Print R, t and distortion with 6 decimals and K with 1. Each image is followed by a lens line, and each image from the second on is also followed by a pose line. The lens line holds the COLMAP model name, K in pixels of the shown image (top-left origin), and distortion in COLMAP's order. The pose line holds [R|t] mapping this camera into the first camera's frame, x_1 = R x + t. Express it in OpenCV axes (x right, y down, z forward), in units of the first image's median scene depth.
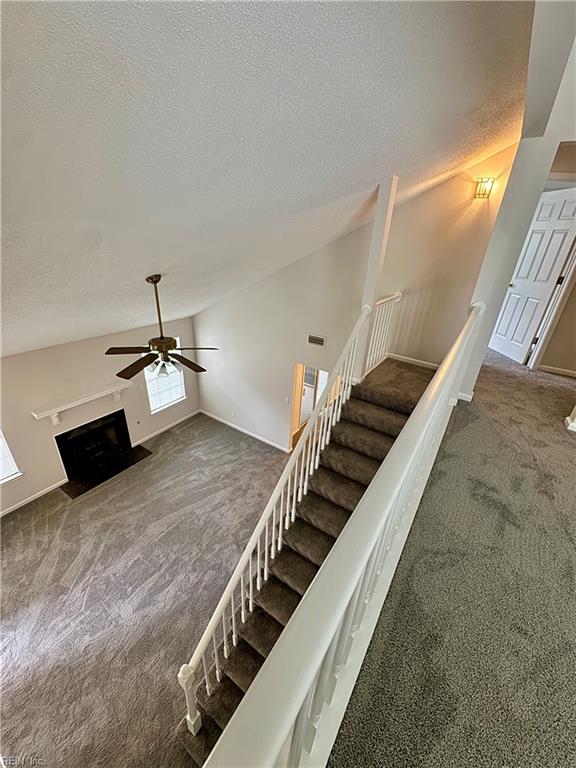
lens RADIAL K [[309.7, 0, 291.6], [0, 309.7, 383.8], [0, 0, 1]] dist [0.000012, 0.000086]
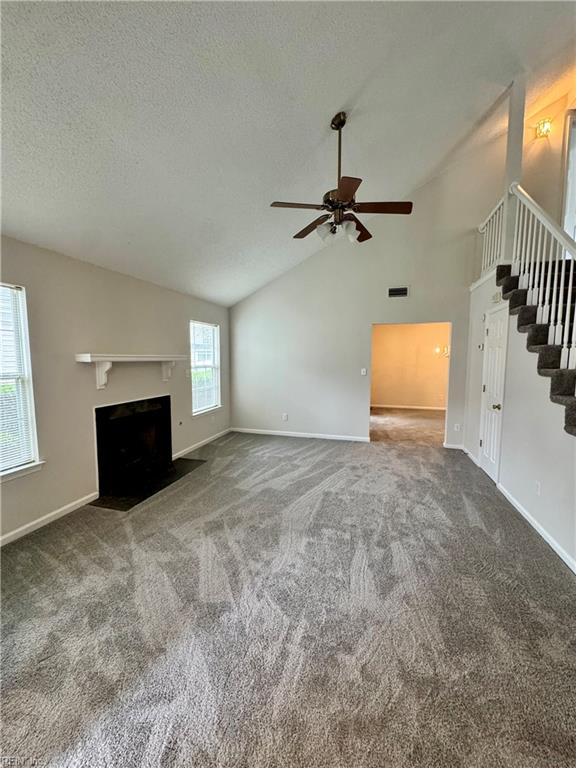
lens RADIAL K [[305.2, 0, 291.2], [0, 305.2, 384.3], [0, 0, 1]] dist [-0.007581, -0.000016]
pose [[0.952942, -0.078591, 0.292789, -0.564714], [0.174898, 0.931397, -0.319235, 0.392768], [-0.247613, 0.355420, 0.901312, 0.329791]]
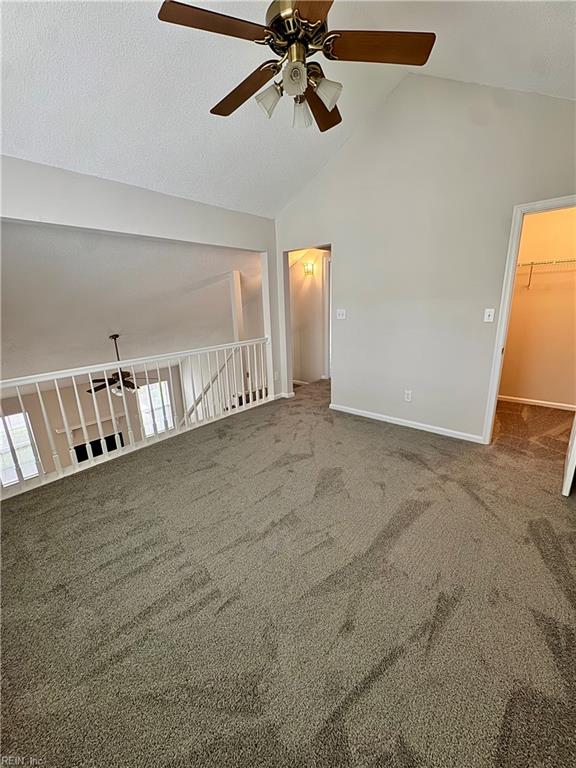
lens RADIAL K [[309.7, 0, 291.6], [0, 309.7, 383.8], [0, 0, 1]] dist [0.000012, 0.000086]
pose [[0.987049, -0.046054, -0.153665, 0.501035], [0.015934, 0.981314, -0.191753, 0.169961], [0.159625, 0.186821, 0.969339, -0.299233]]
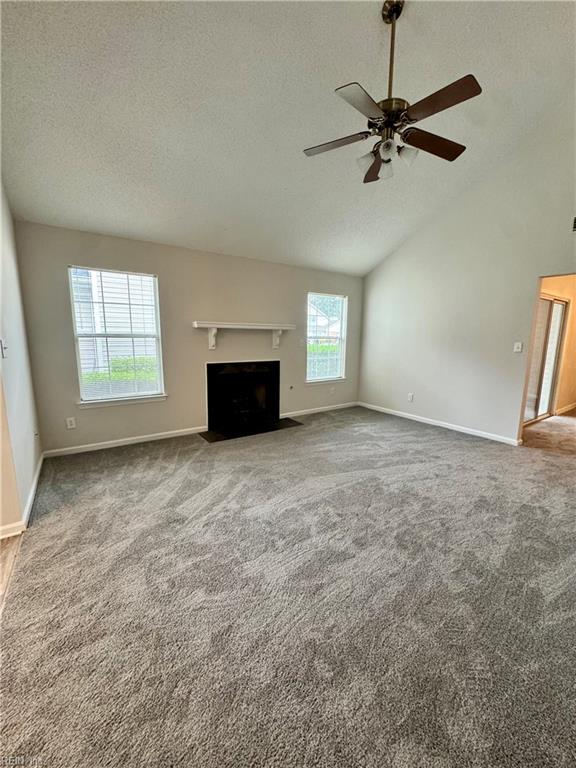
lens RADIAL K [[309.7, 0, 291.6], [0, 309.7, 383.8], [0, 0, 1]] dist [0.000012, 0.000086]
pose [[0.927761, 0.012442, -0.372967, -0.245848], [-0.125800, 0.951370, -0.281193, 0.428331], [0.351331, 0.307799, 0.884210, 0.364142]]
